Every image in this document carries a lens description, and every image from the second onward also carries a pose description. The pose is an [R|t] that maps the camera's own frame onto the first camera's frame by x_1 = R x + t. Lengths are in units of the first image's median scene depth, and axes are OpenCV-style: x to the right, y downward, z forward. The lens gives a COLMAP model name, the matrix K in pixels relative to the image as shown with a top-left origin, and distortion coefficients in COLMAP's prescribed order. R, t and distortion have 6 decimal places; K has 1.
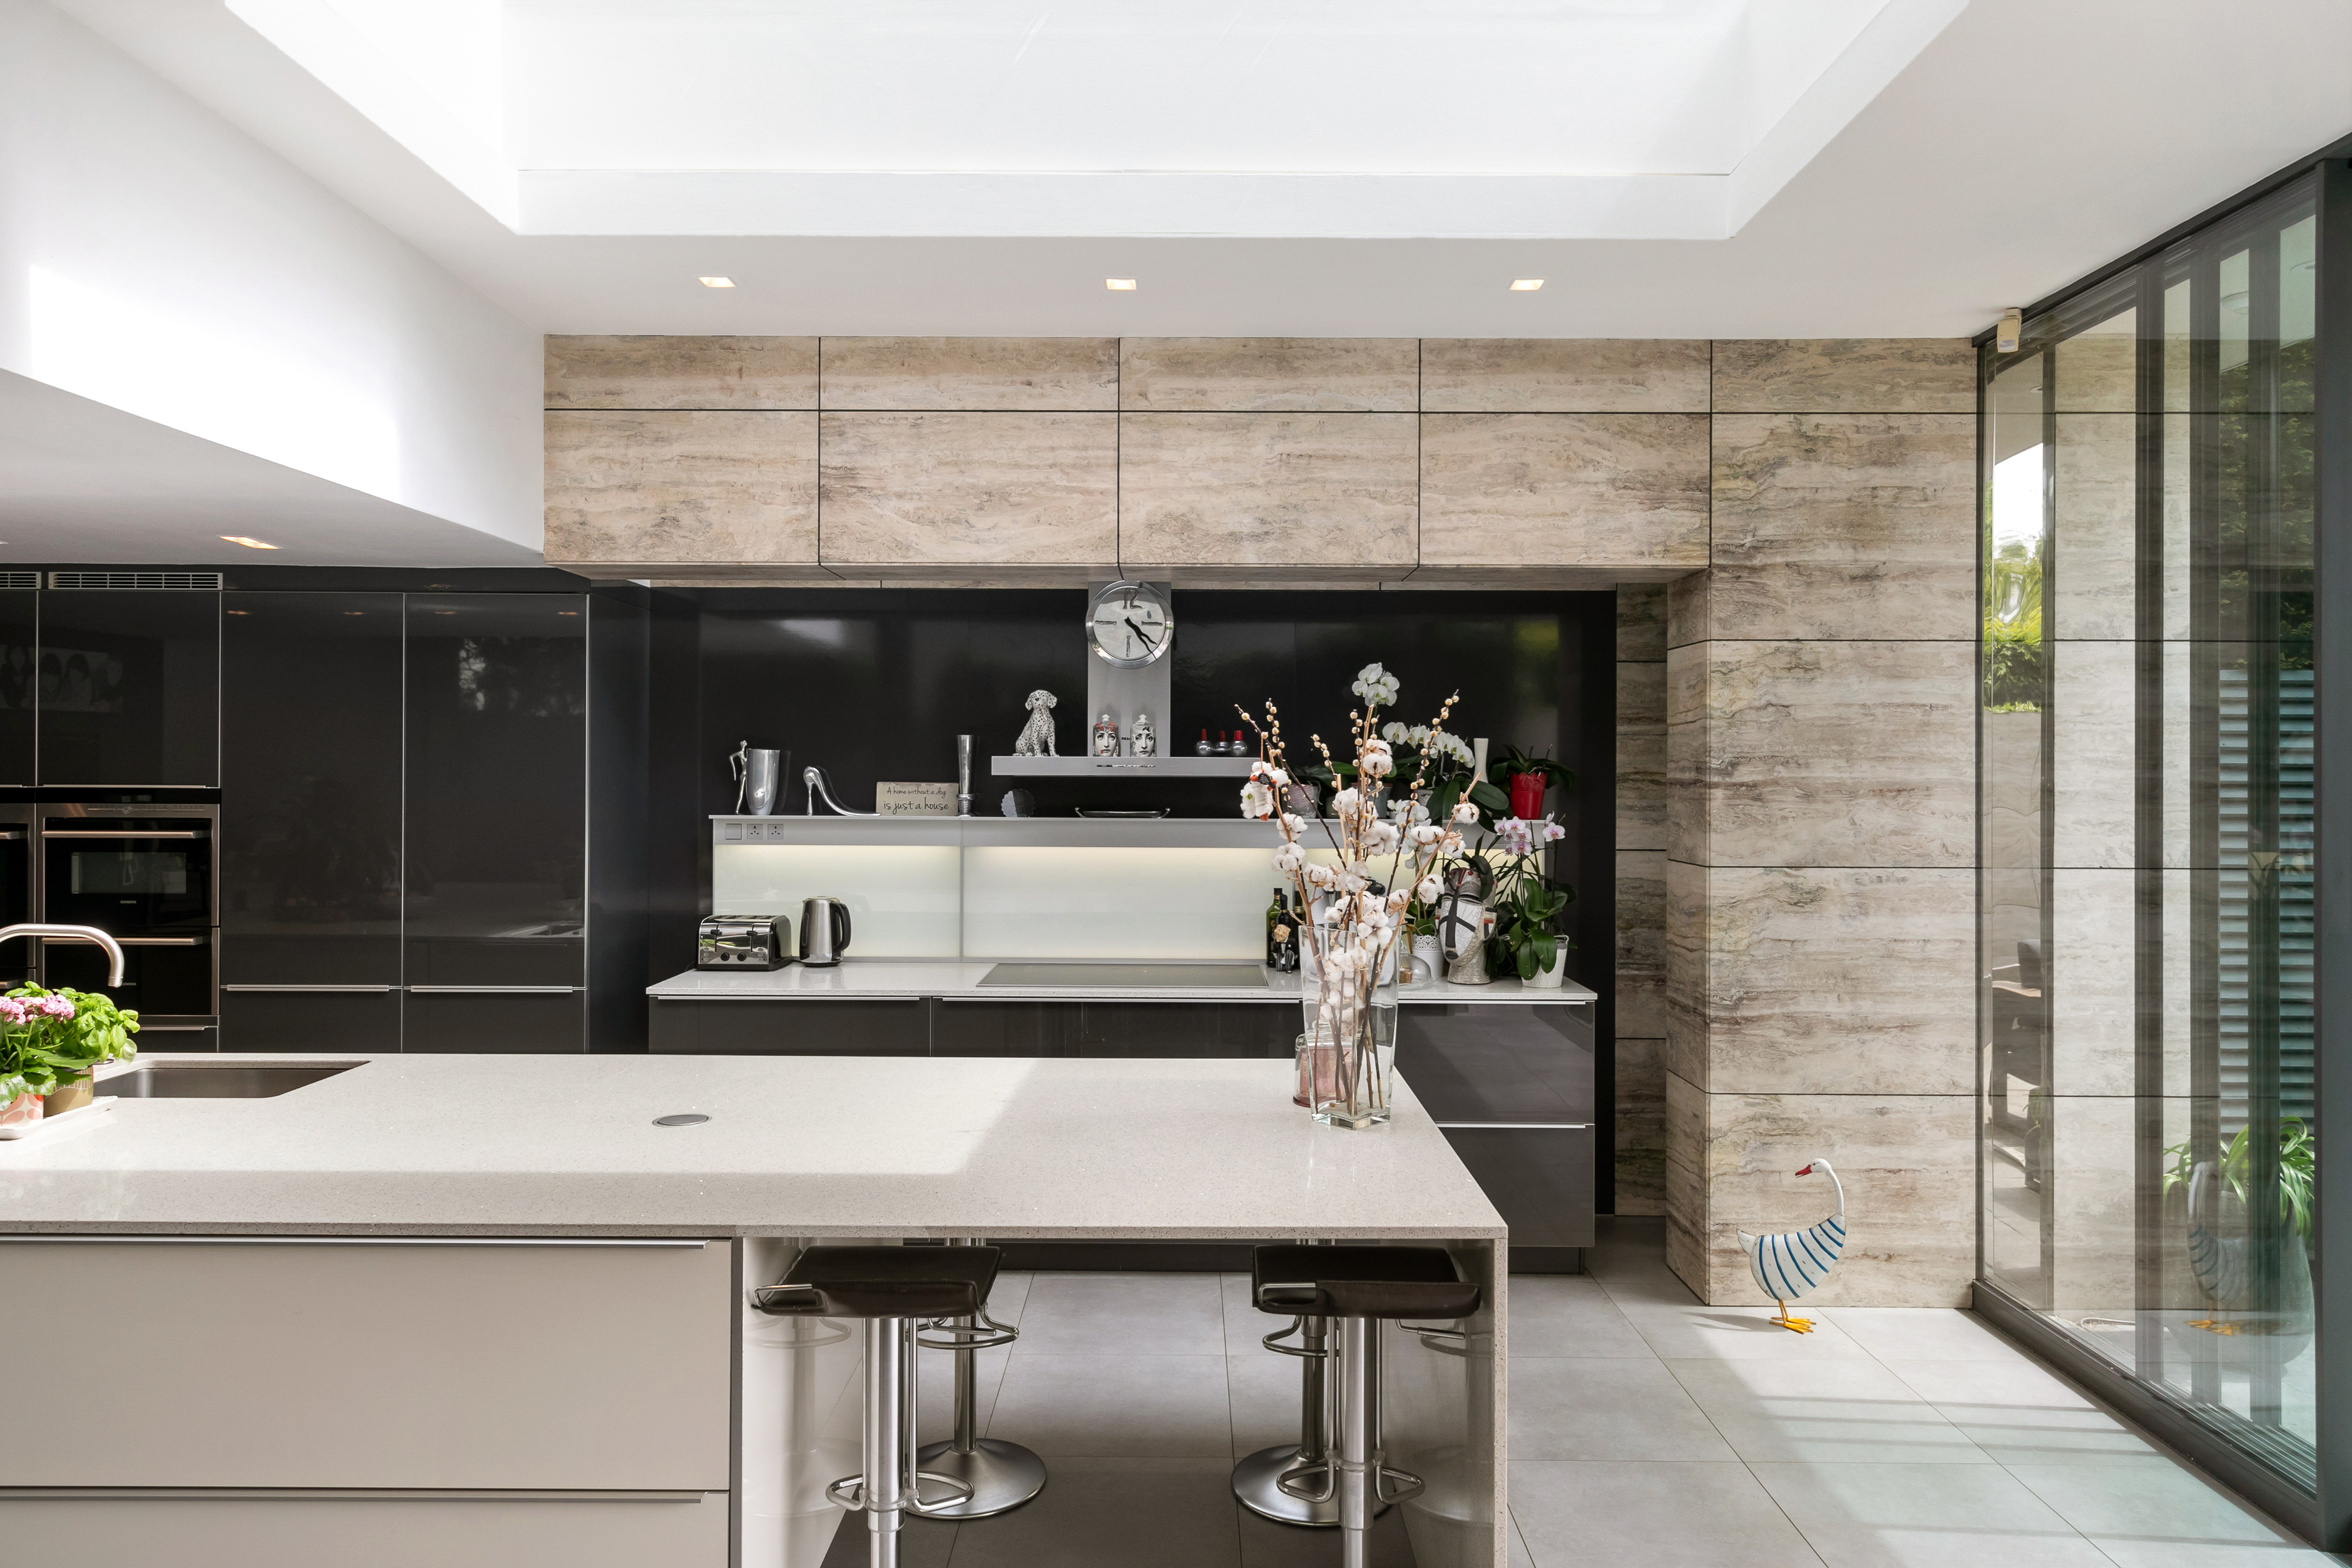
lens RADIAL K [[1468.3, 0, 1176.4], [0, 1468.3, 768.5], [0, 0, 1]] dist [0.002144, -0.000074]
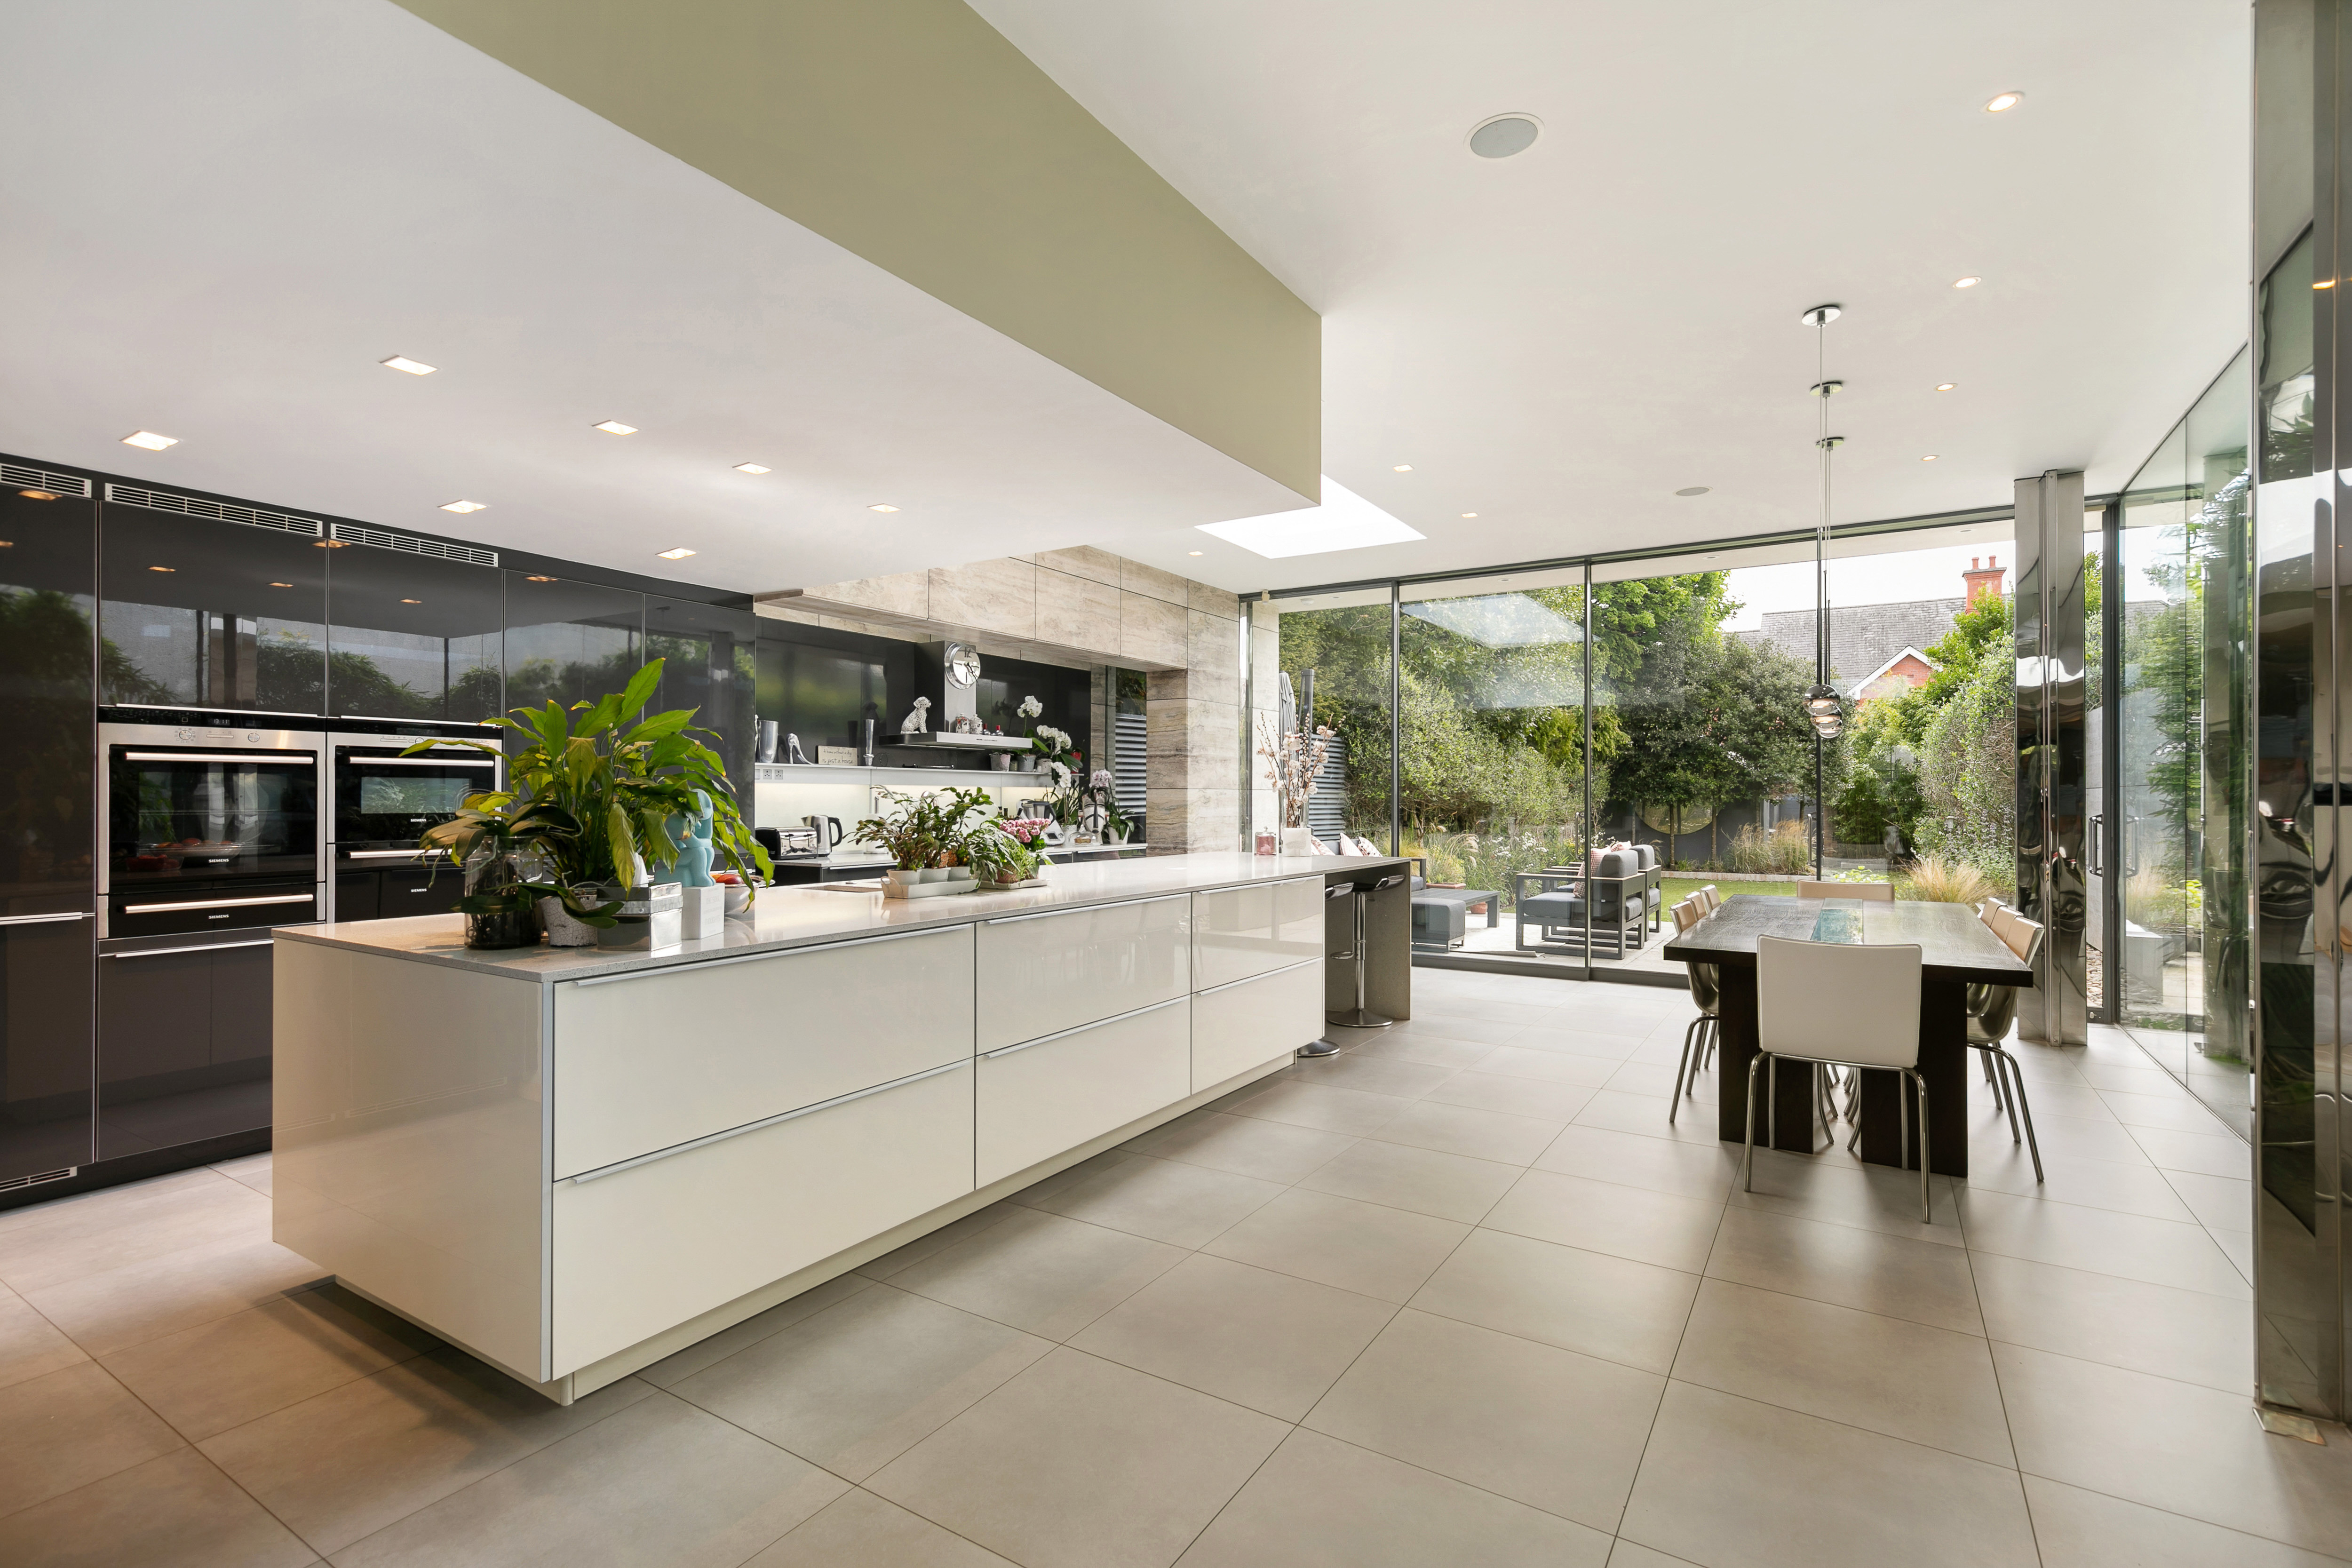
lens RADIAL K [[1096.2, 0, 1177.5], [0, 1096.2, 795.5], [0, 0, 1]] dist [0.003151, -0.000183]
pose [[0.528314, -0.001071, 0.849048, -1.234226], [0.001867, 0.999998, 0.000099, 0.078773], [-0.849047, 0.001533, 0.528315, 0.025237]]
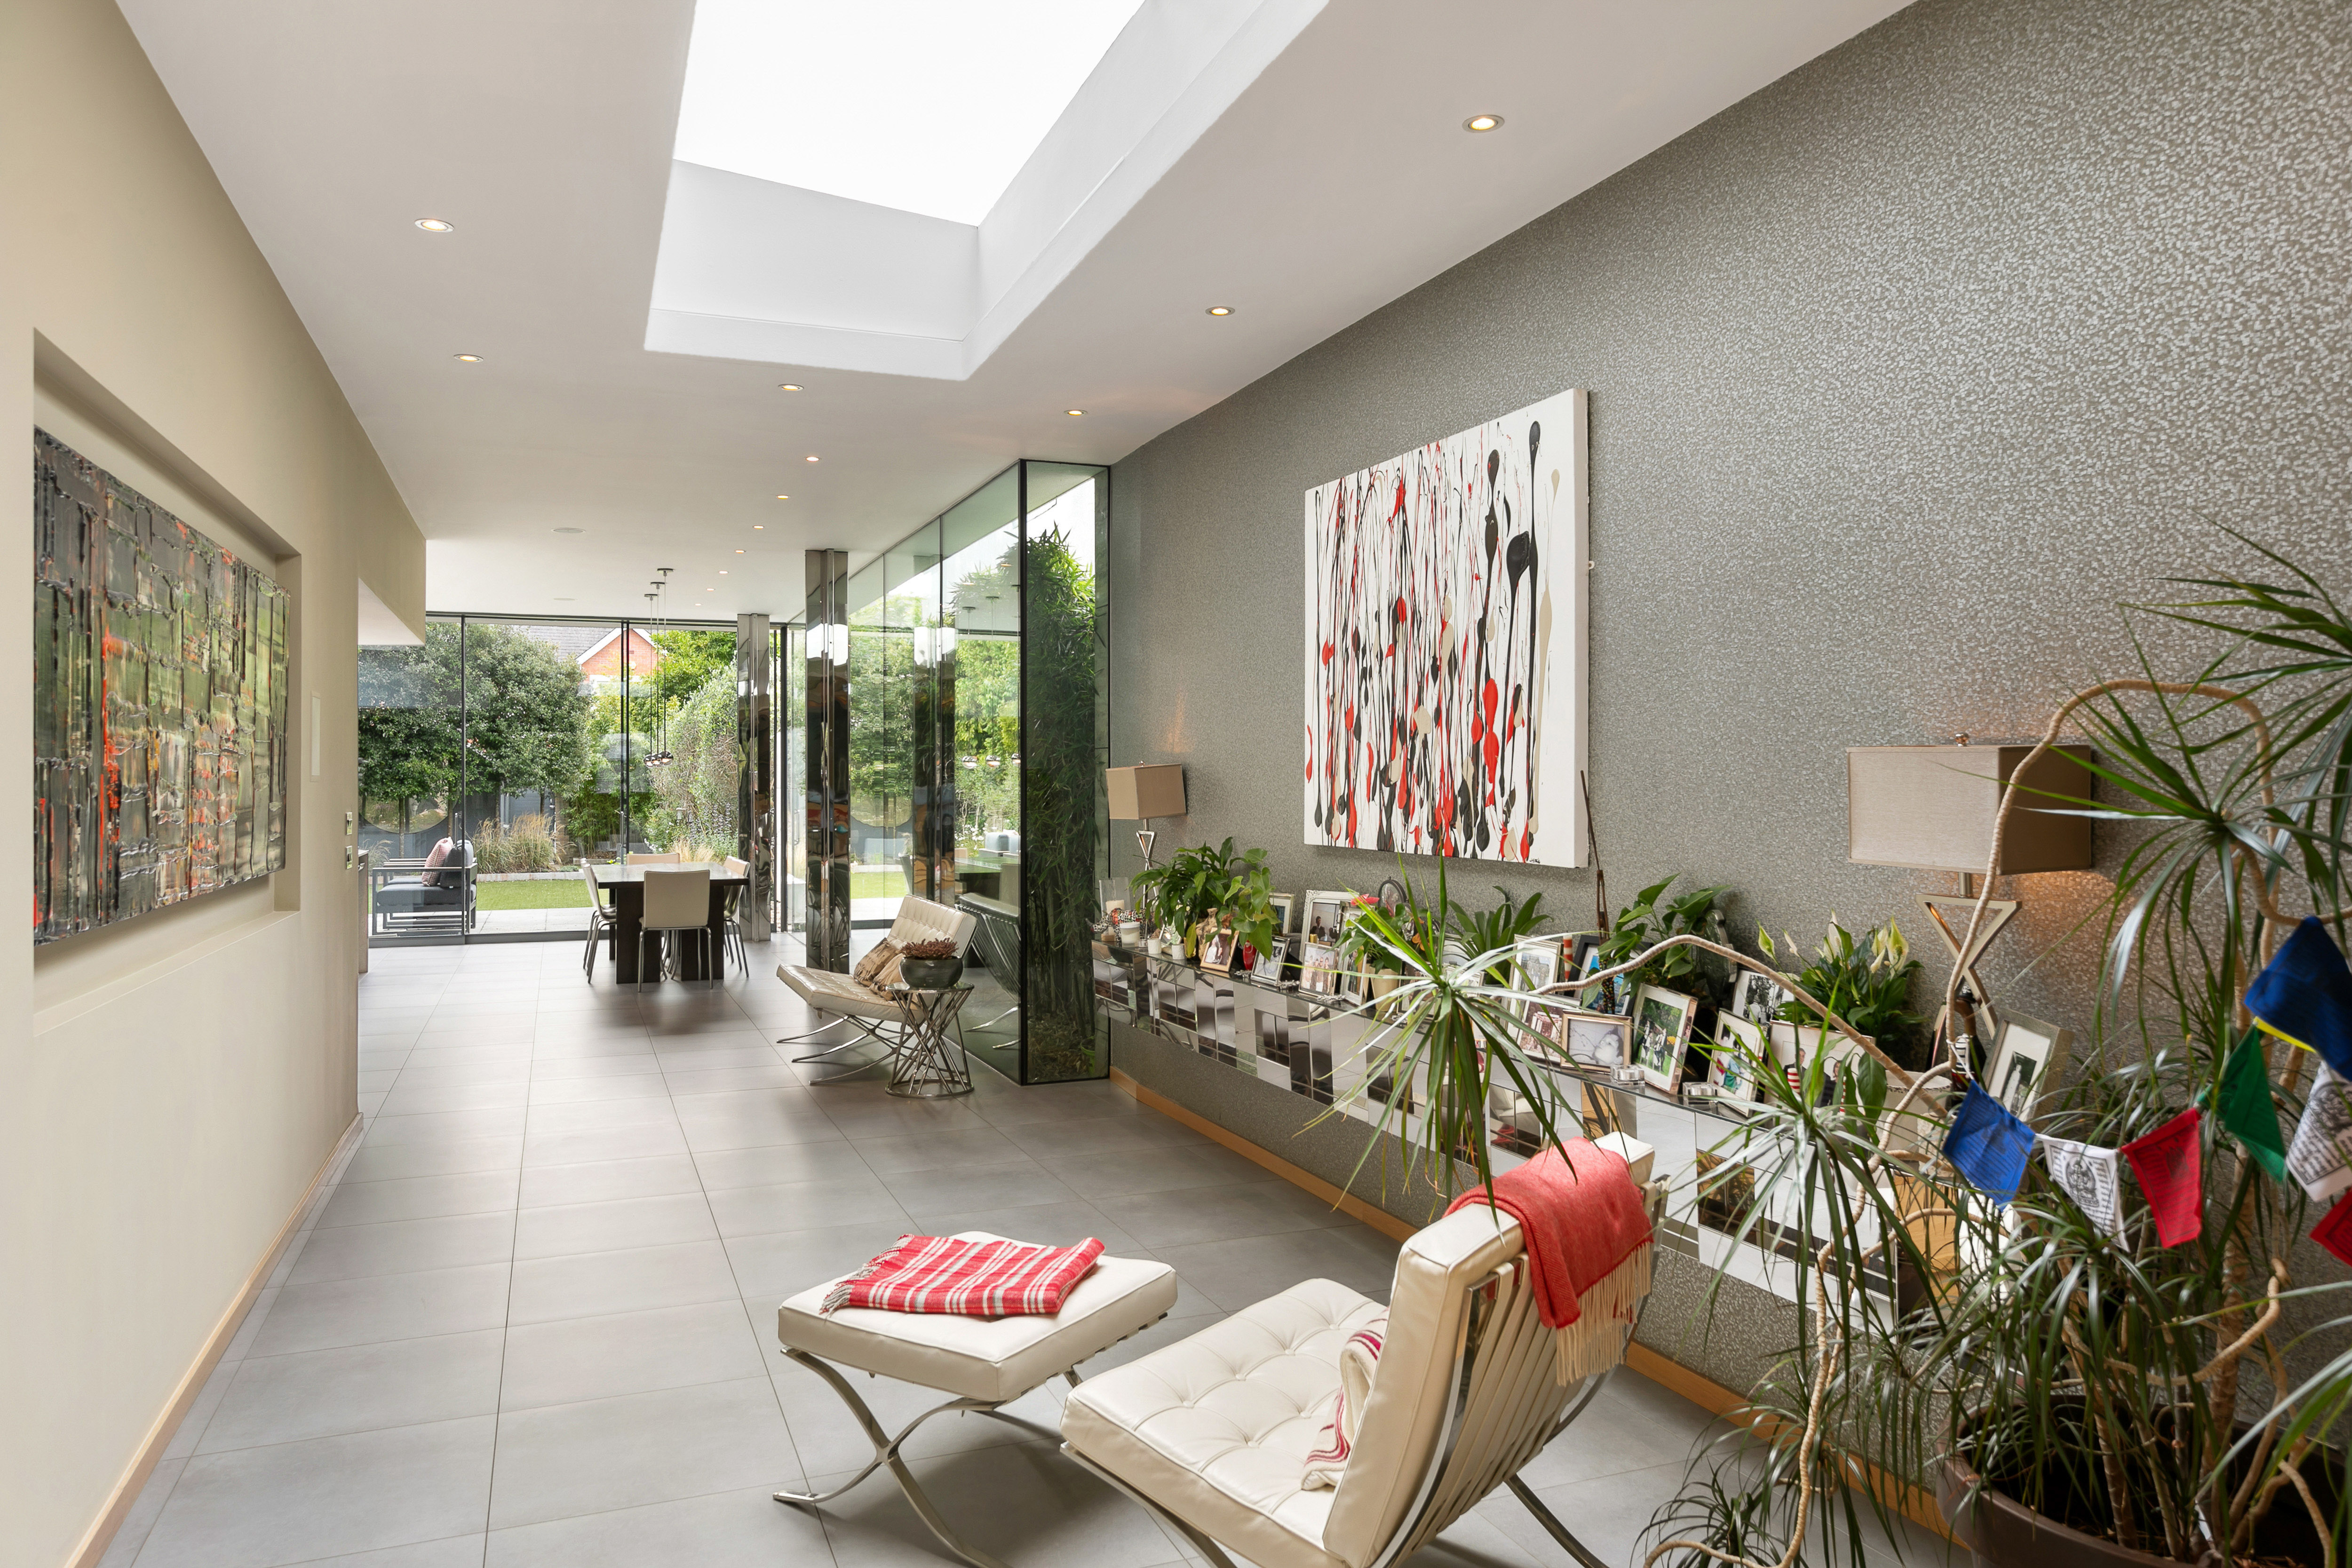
lens RADIAL K [[1582.9, 0, 1173.2], [0, 1582.9, 780.6], [0, 0, 1]] dist [0.004909, -0.001760]
pose [[-0.362356, -0.001911, 0.932038, -2.312088], [0.001048, 0.999996, 0.002458, 0.052326], [-0.932039, 0.001867, -0.362353, 0.143254]]
